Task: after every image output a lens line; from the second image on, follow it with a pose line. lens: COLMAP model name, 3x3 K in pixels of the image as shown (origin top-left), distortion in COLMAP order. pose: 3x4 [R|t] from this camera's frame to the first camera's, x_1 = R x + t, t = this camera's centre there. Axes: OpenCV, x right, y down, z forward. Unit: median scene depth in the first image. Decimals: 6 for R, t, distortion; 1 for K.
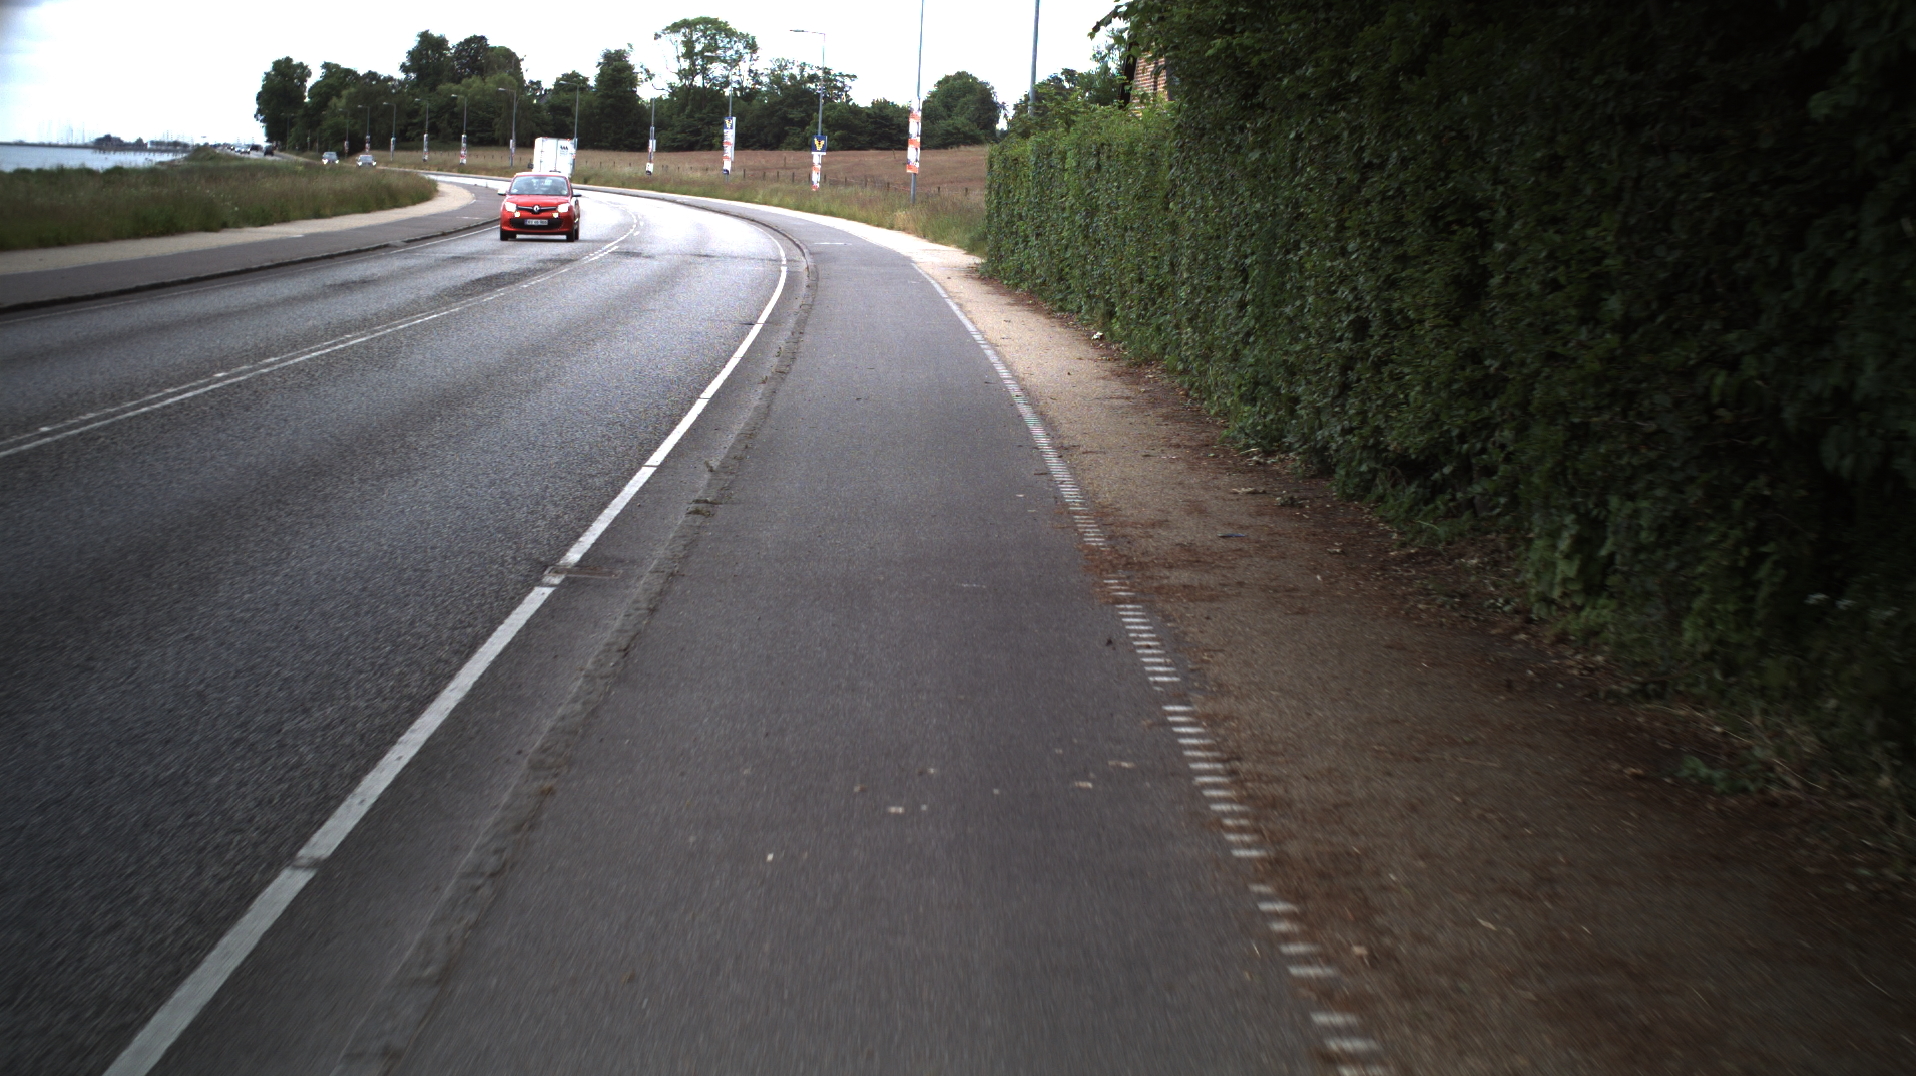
lens RADIAL K [[3357.5, 0, 946.5], [0, 3357.5, 544.4], [0, 0, 1]] dist [-0.272898, 0.000000]
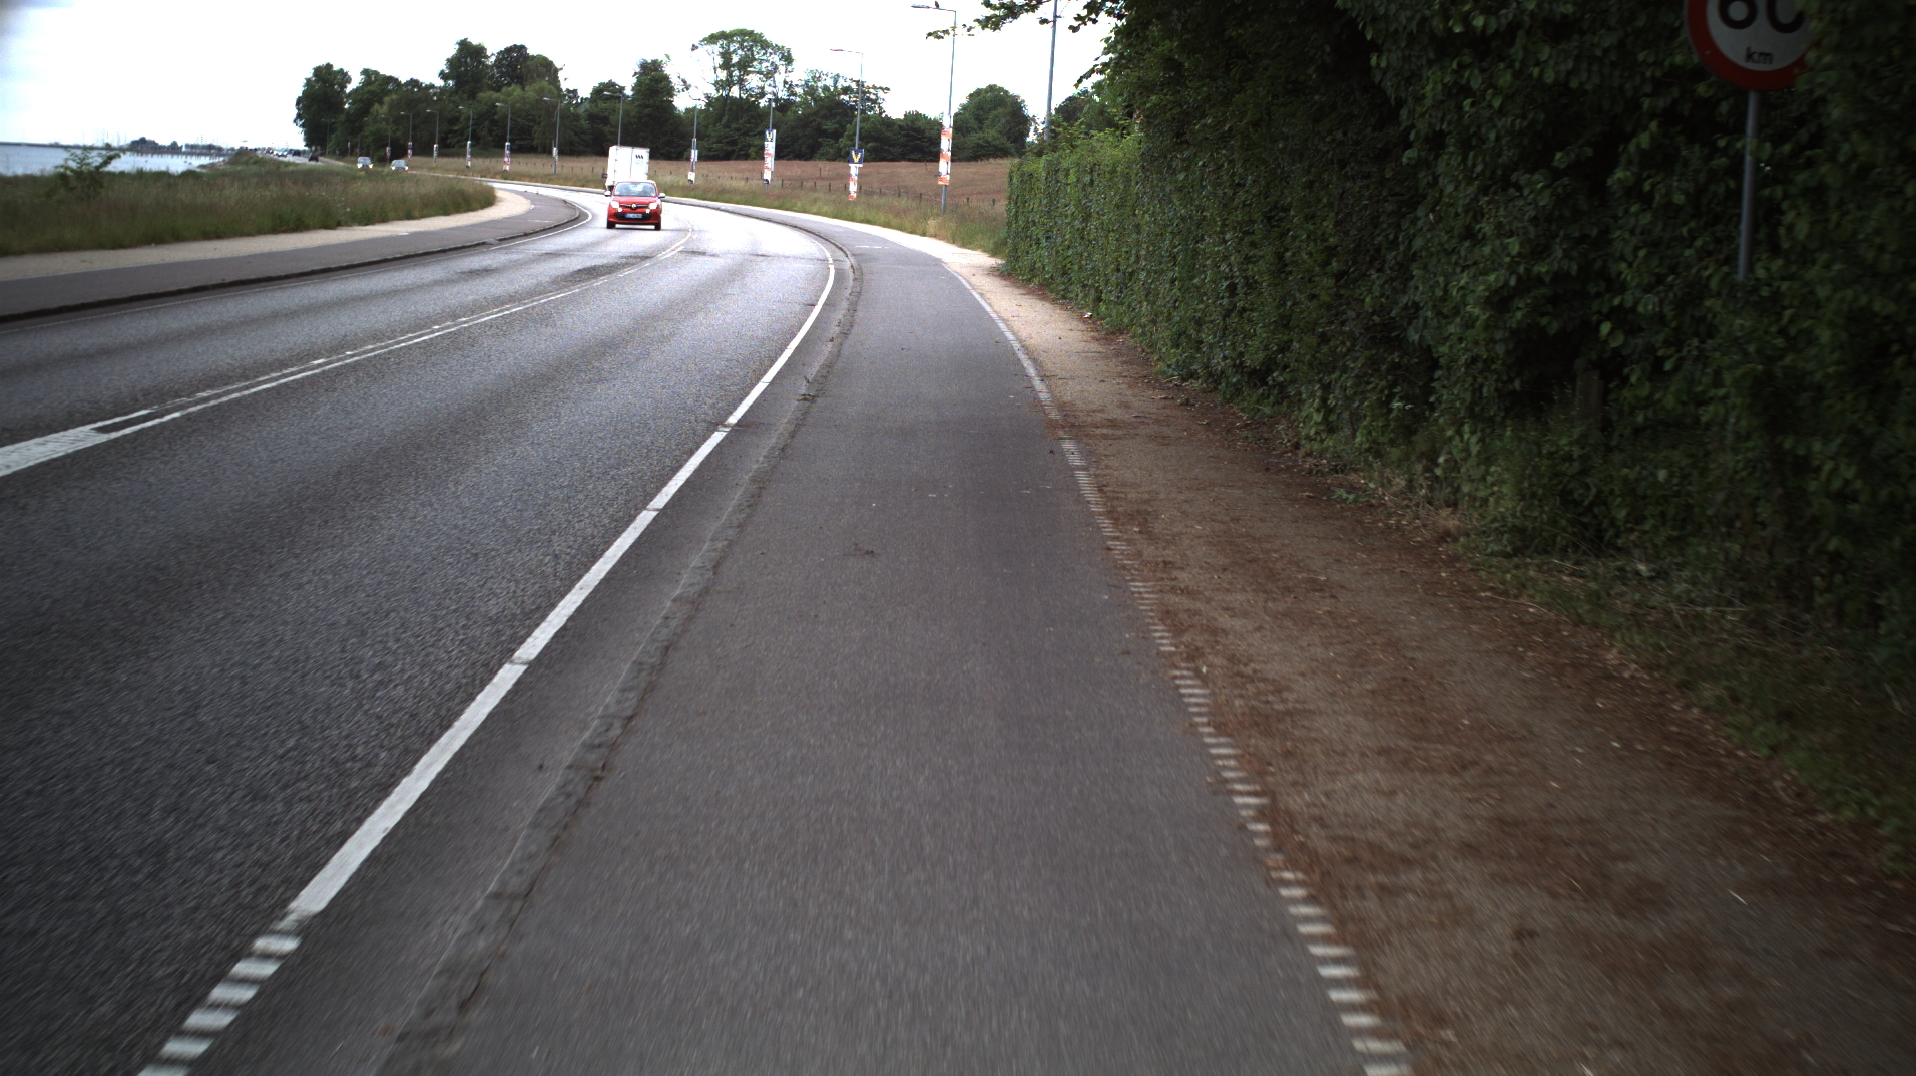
lens RADIAL K [[3359.5, 0, 961.0], [0, 3359.5, 534.1], [0, 0, 1]] dist [-0.276424, 0.000000]
pose [[0.999937, 0.010505, -0.003855, 0.003381], [-0.010530, 0.999924, -0.006456, 0.036181], [0.003787, 0.006496, 0.999972, -0.332516]]
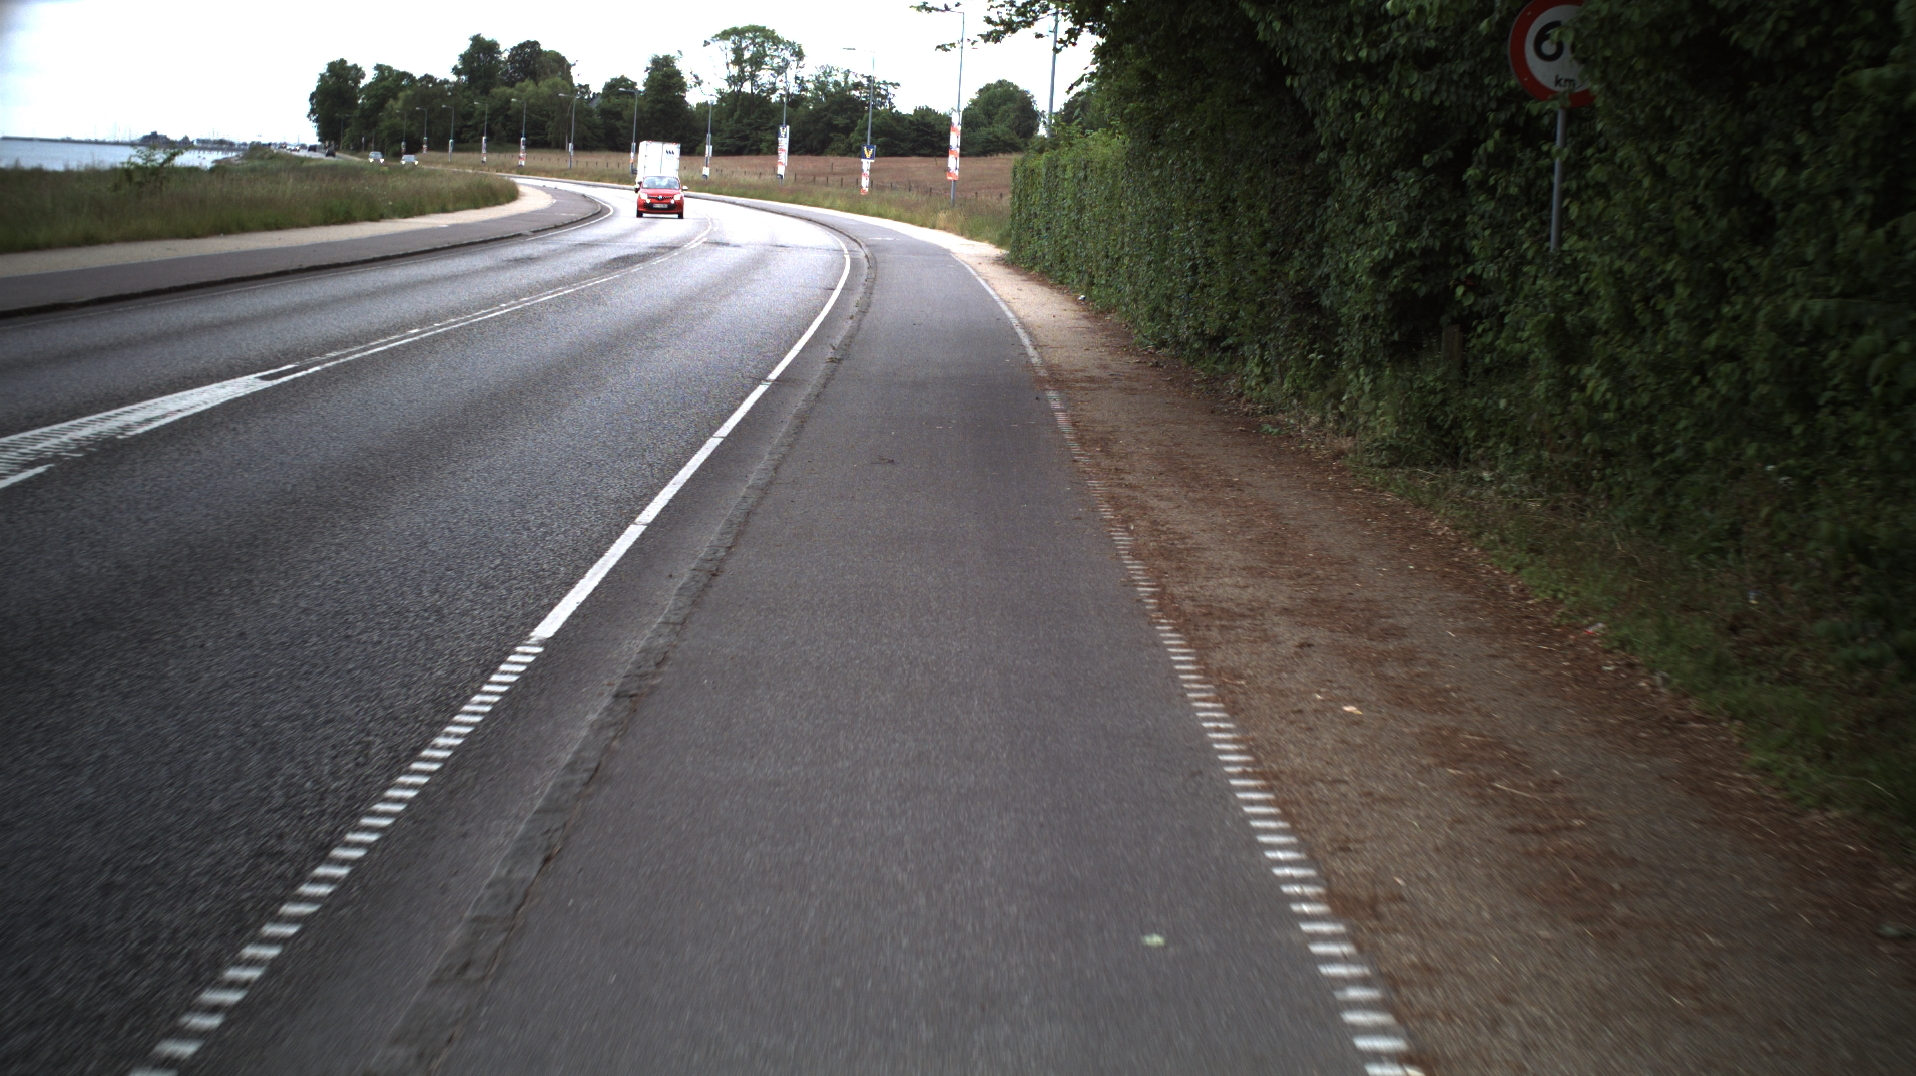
lens RADIAL K [[3359.5, 0, 965.8], [0, 3359.5, 542.1], [0, 0, 1]] dist [-0.276424, 0.000000]
pose [[0.999929, 0.010662, -0.005373, 0.006389], [-0.010675, 0.999940, -0.002505, 0.054415], [0.005346, 0.002562, 0.999982, -0.499017]]
